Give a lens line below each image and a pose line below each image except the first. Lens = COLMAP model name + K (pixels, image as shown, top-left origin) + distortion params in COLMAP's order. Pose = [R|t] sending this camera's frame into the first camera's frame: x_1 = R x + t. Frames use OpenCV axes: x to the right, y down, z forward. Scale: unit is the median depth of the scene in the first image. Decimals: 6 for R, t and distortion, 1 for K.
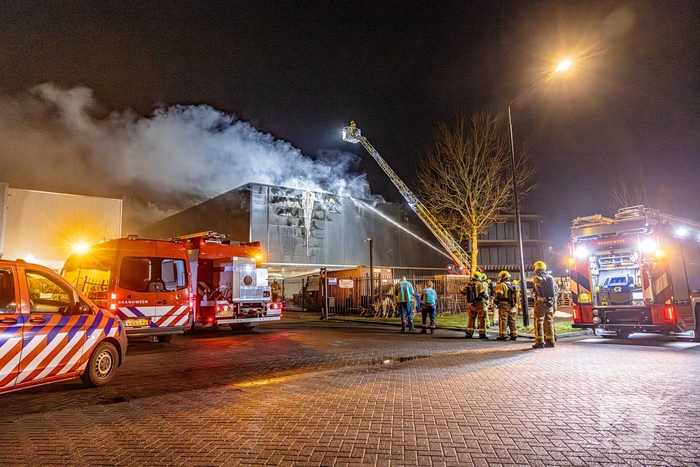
lens RADIAL K [[472.0, 0, 350.0], [0, 472.0, 233.5], [0, 0, 1]] dist [0.000366, 0.000761]
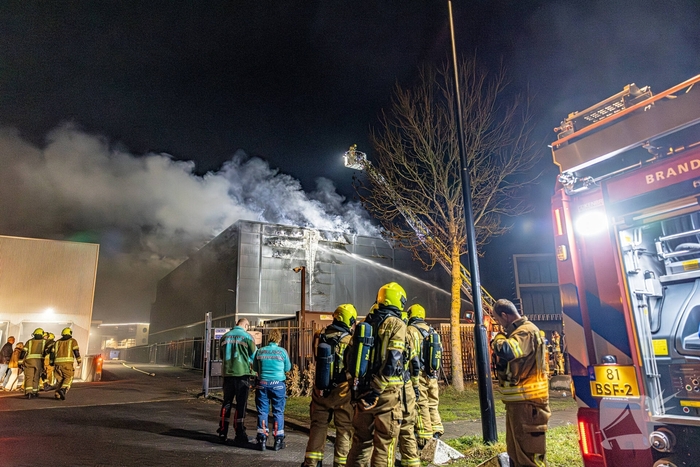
lens RADIAL K [[472.0, 0, 350.0], [0, 472.0, 233.5], [0, 0, 1]] dist [0.000366, 0.000761]
pose [[0.991404, -0.033196, -0.126555, 0.096493], [0.018512, 0.993137, -0.115485, 0.020166], [0.129520, 0.112150, 0.985214, 0.176540]]
